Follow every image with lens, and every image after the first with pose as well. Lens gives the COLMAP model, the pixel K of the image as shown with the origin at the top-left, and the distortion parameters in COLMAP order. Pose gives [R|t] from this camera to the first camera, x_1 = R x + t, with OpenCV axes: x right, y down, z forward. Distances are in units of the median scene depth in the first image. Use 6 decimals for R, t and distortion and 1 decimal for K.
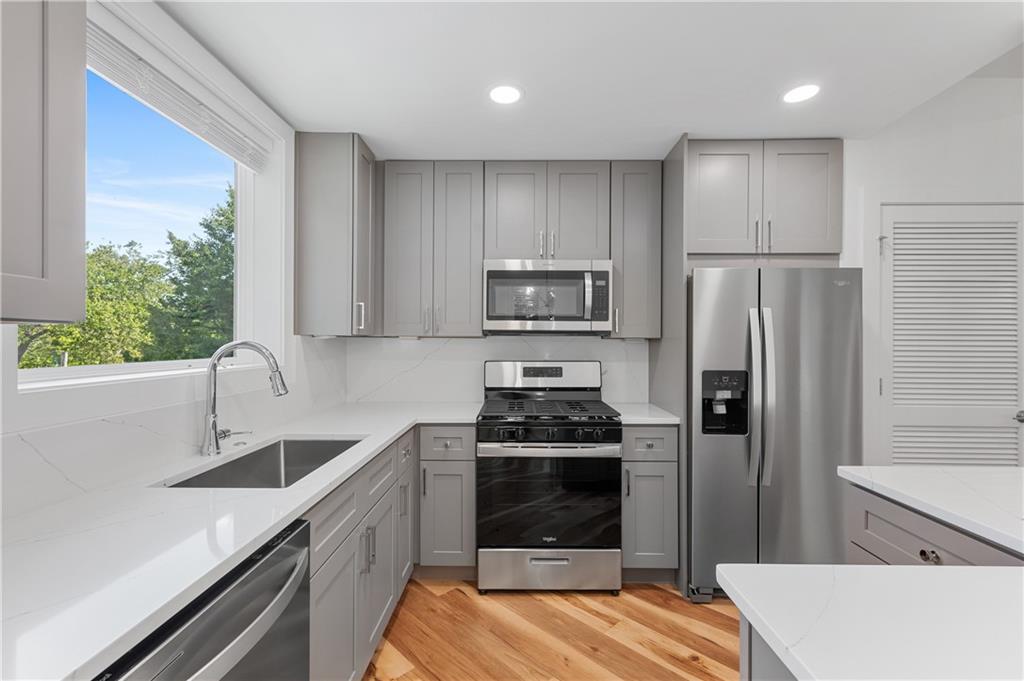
lens RADIAL K [[446.0, 0, 512.0], [0, 446.0, 340.5], [0, 0, 1]] dist [0.001070, 0.000273]
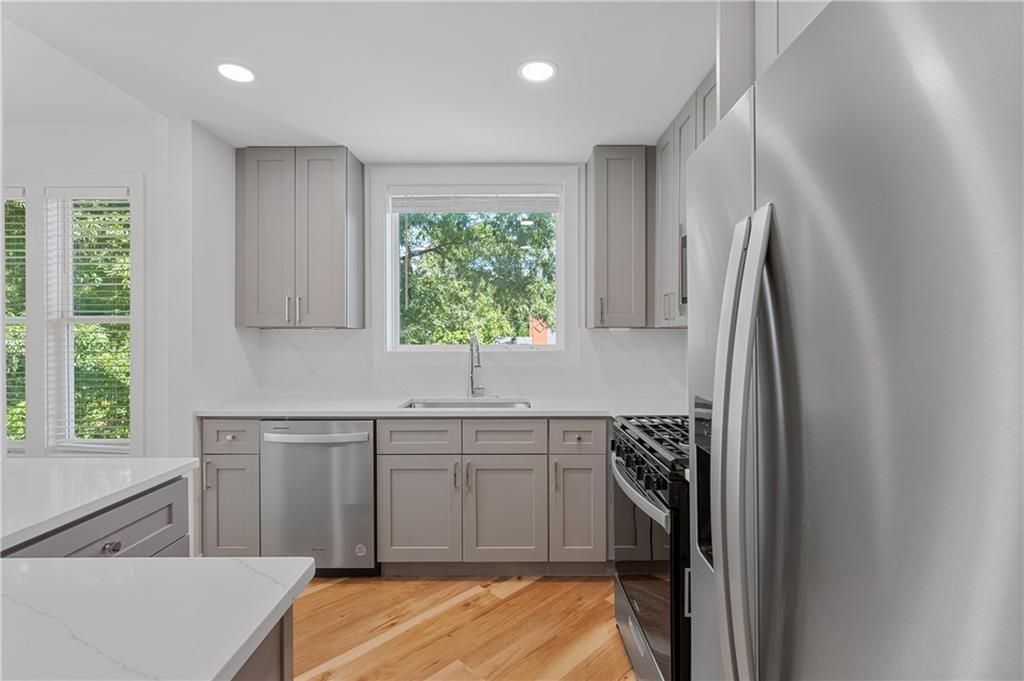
lens RADIAL K [[466.1, 0, 512.0], [0, 466.1, 340.5], [0, 0, 1]] dist [0.000086, -0.000049]
pose [[0.020201, 0.005091, -0.999783, 0.939156], [-0.000337, 0.999987, 0.005085, 0.013263], [0.999796, 0.000234, 0.020203, 0.886668]]
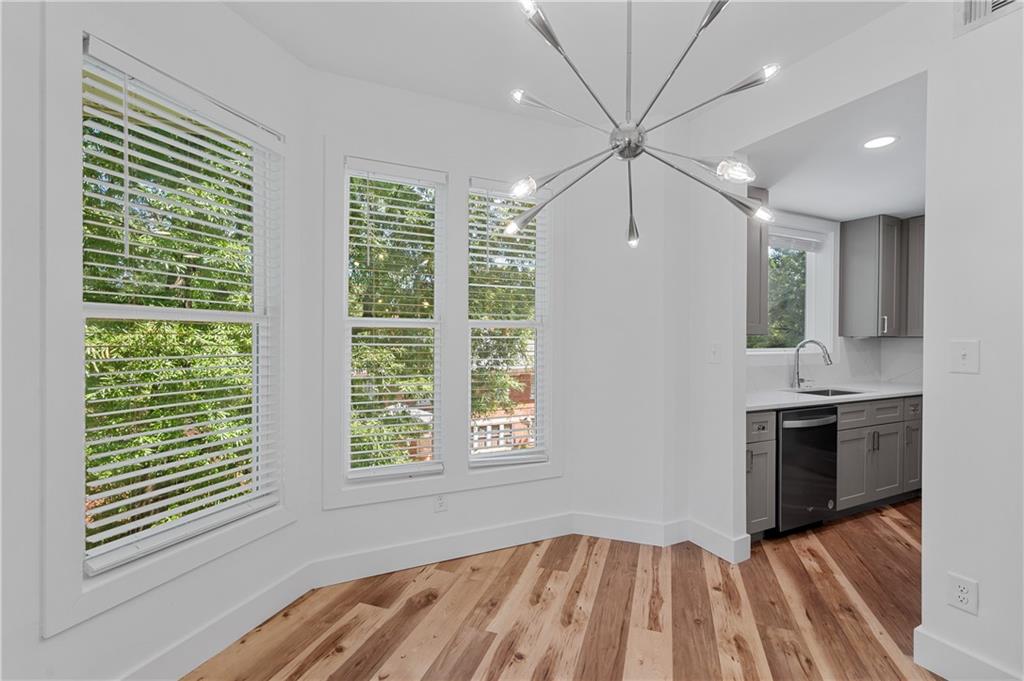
lens RADIAL K [[446.0, 0, 512.0], [0, 446.0, 340.5], [0, 0, 1]] dist [0.001070, 0.000273]
pose [[0.437144, 0.004249, -0.899382, 0.627497], [-0.000888, 0.999990, 0.004292, -0.003551], [0.899391, -0.001078, 0.437143, -1.100872]]
